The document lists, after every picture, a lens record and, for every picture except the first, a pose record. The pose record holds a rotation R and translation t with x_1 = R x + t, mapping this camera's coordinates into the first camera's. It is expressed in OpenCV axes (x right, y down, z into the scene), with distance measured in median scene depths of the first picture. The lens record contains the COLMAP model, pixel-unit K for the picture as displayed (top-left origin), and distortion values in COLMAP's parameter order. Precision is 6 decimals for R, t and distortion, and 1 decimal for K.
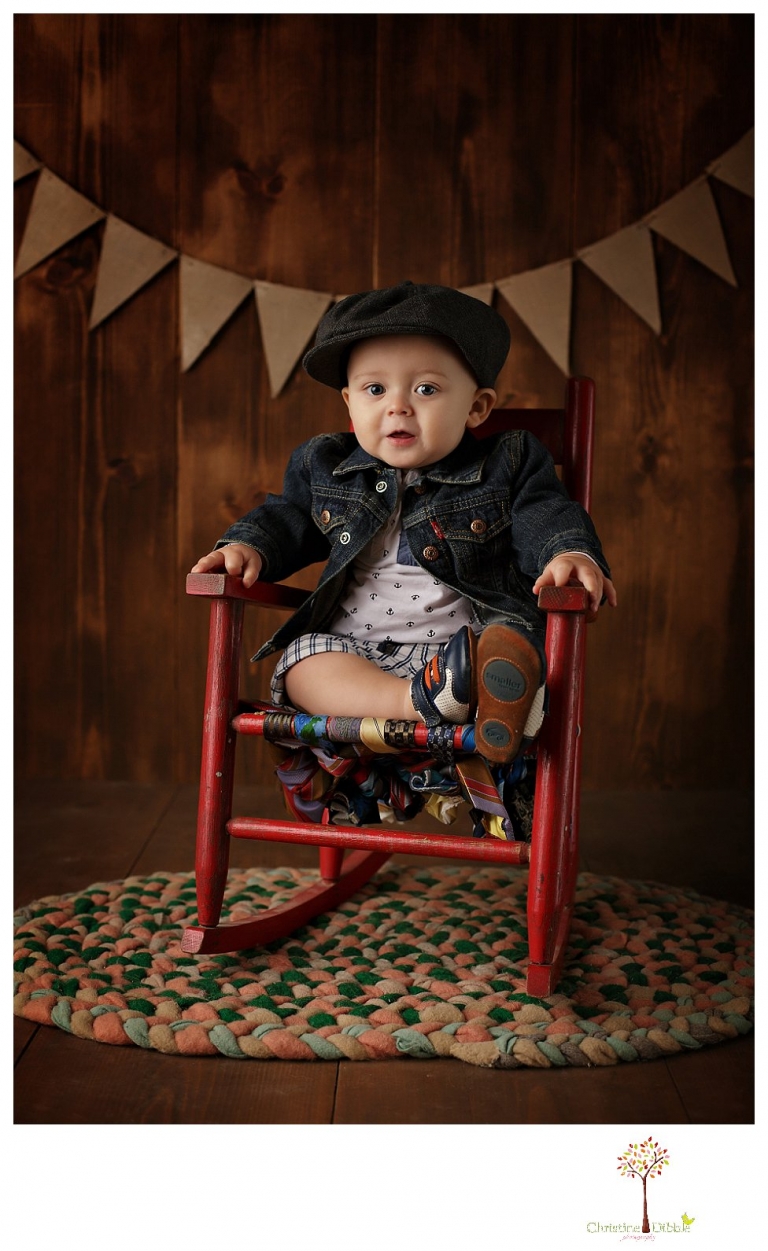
lens RADIAL K [[1679.5, 0, 402.1], [0, 1679.5, 624.9], [0, 0, 1]] dist [-0.154856, 0.053375]
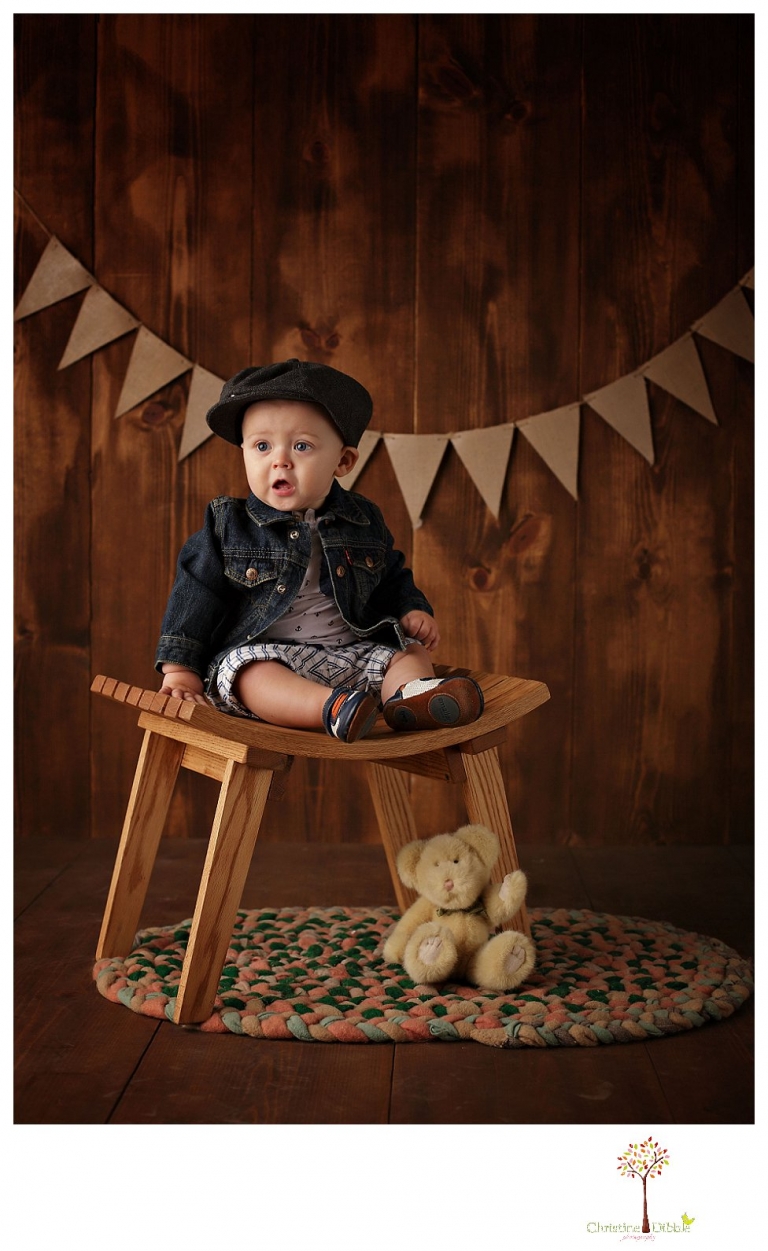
lens RADIAL K [[1695.4, 0, 410.1], [0, 1695.4, 604.0], [0, 0, 1]] dist [-0.147606, 0.044461]
pose [[0.999778, -0.000553, -0.021054, 0.005876], [-0.000578, 0.998558, -0.053690, -0.008616], [0.021053, 0.053690, 0.998336, -0.212534]]
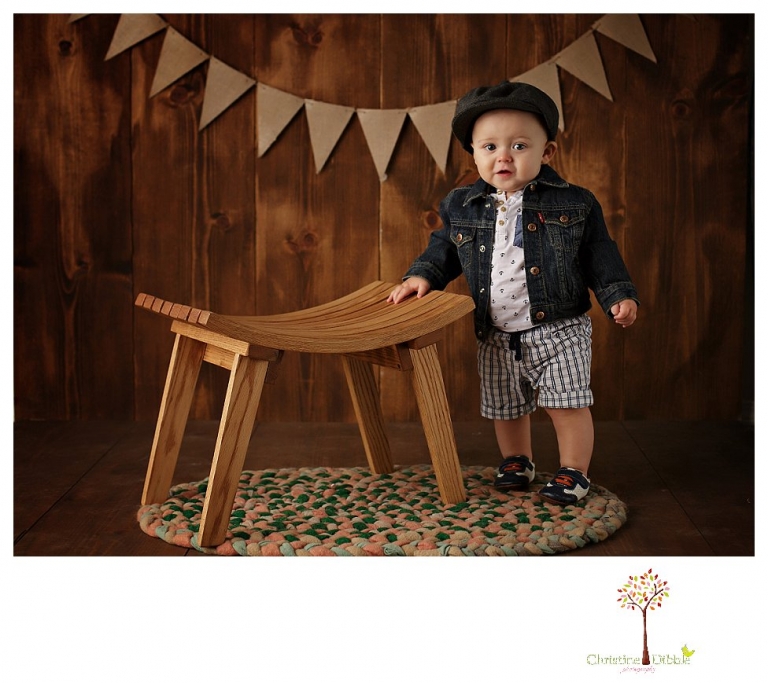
lens RADIAL K [[1415.0, 0, 484.9], [0, 1415.0, 293.8], [0, 0, 1]] dist [-0.137729, 0.052046]
pose [[0.999360, -0.008641, 0.034701, 0.033893], [0.009089, 0.999877, -0.012779, -0.004890], [-0.034586, 0.013086, 0.999316, -0.327719]]
